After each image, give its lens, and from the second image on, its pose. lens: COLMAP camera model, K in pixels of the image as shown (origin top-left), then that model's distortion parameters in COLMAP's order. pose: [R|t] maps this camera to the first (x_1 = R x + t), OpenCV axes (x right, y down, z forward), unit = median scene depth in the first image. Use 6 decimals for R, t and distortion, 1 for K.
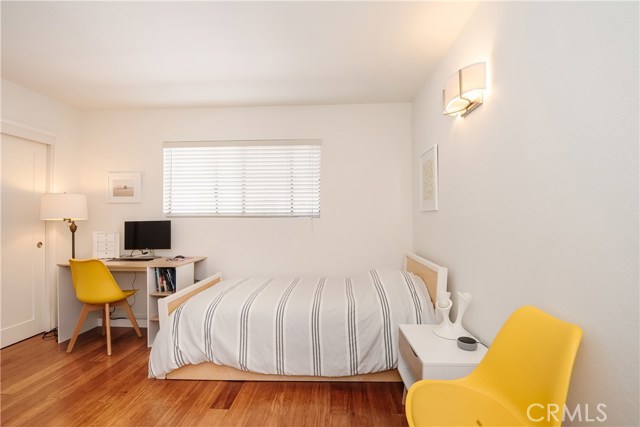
lens RADIAL K [[296.8, 0, 322.1], [0, 296.8, 215.7], [0, 0, 1]] dist [-0.012004, -0.011952]
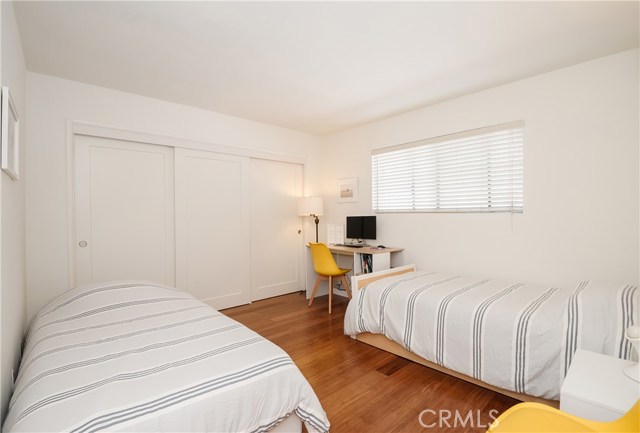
lens RADIAL K [[296.8, 0, 321.0], [0, 296.8, 218.2], [0, 0, 1]] dist [-0.012004, -0.011952]
pose [[0.709099, 0.007296, -0.705071, 0.193244], [0.009635, 0.999753, 0.020036, 0.000038], [0.705043, -0.021001, 0.708854, -0.009373]]
